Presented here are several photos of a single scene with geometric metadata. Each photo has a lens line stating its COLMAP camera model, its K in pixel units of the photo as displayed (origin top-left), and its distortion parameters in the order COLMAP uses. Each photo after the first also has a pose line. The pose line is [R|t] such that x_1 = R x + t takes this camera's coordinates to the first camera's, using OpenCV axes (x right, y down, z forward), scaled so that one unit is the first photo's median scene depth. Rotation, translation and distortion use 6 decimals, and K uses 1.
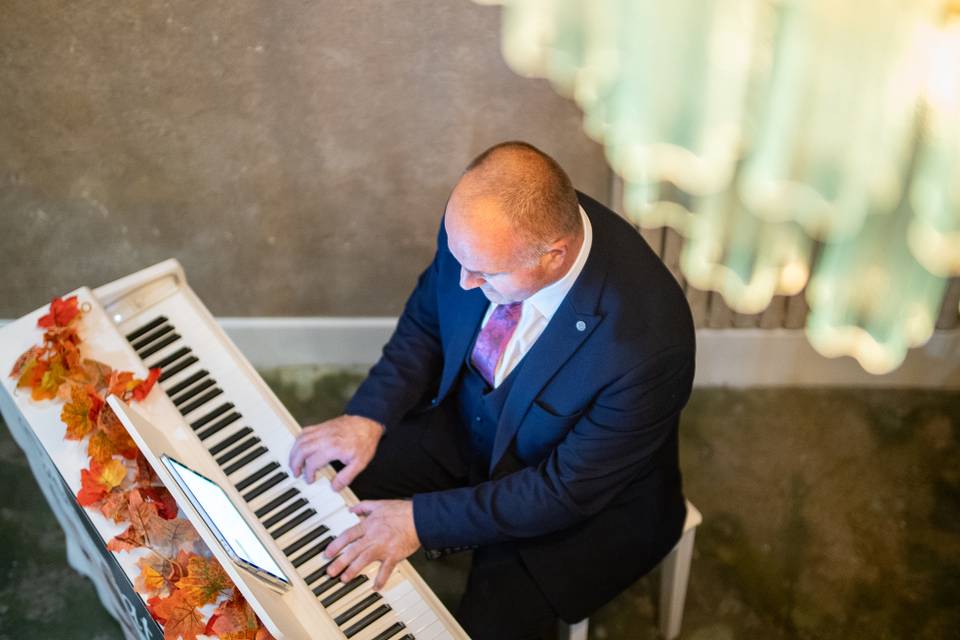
lens RADIAL K [[1484.2, 0, 481.6], [0, 1484.2, 312.7], [0, 0, 1]] dist [-0.102870, 0.276247]
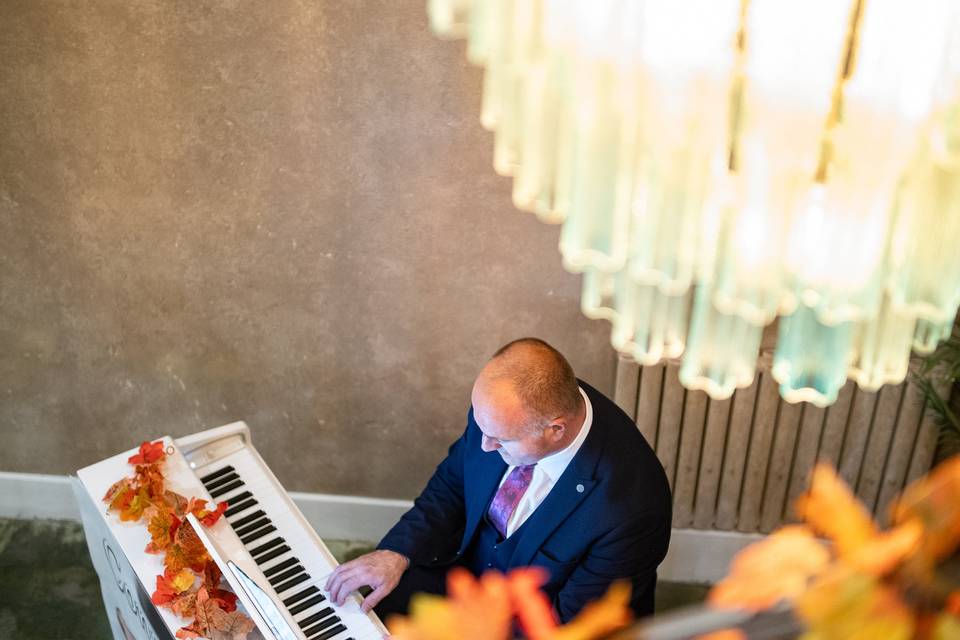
lens RADIAL K [[1525.2, 0, 480.0], [0, 1525.2, 320.0], [0, 0, 1]] dist [-0.080391, 0.193160]
pose [[0.997166, 0.070743, -0.025595, 0.009727], [-0.074132, 0.981926, -0.174142, 0.090401], [0.012813, 0.175546, 0.984388, -0.245004]]
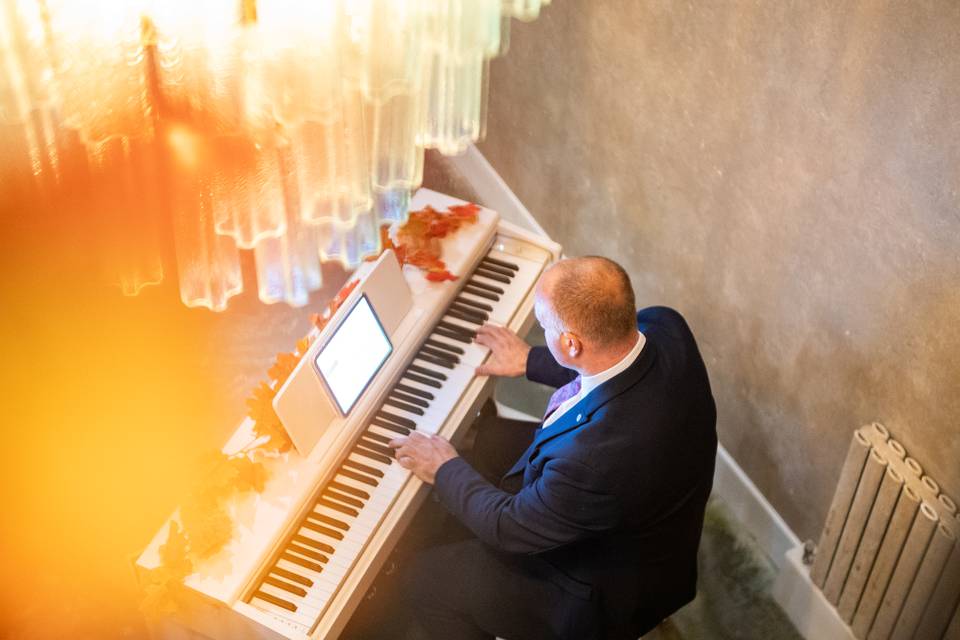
lens RADIAL K [[1484.2, 0, 481.6], [0, 1484.2, 312.7], [0, 0, 1]] dist [-0.102870, 0.276247]
pose [[0.491284, 0.649757, -0.580049, 0.608278], [-0.688649, 0.697516, 0.198075, -0.224596], [0.533294, 0.302139, 0.790133, -0.071585]]
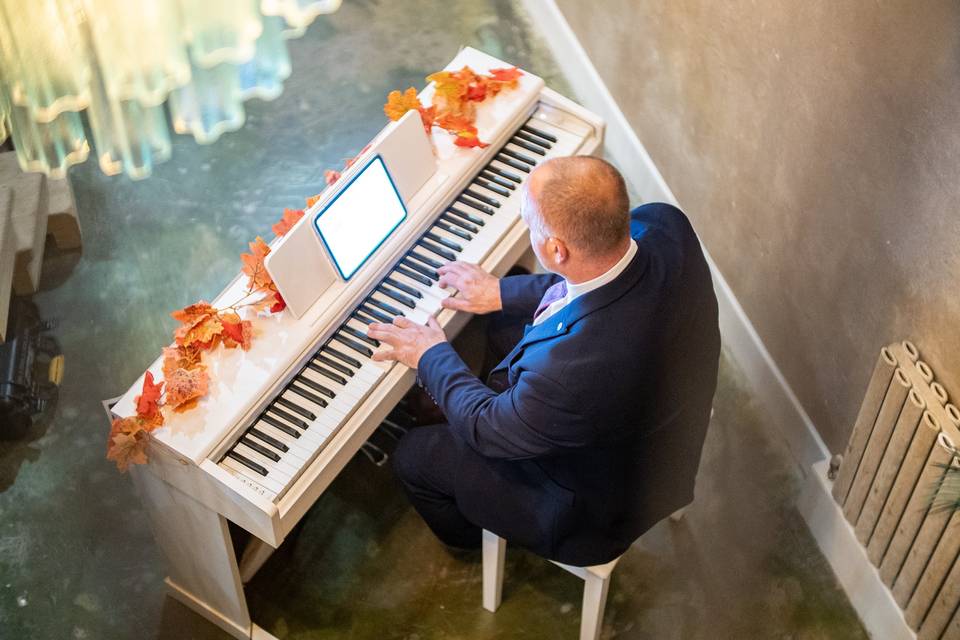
lens RADIAL K [[1484.2, 0, 481.6], [0, 1484.2, 312.7], [0, 0, 1]] dist [-0.102870, 0.276247]
pose [[0.365096, 0.745982, -0.556971, 0.616206], [-0.718523, 0.606208, 0.340934, -0.311932], [0.591970, 0.275723, 0.757329, 0.038761]]
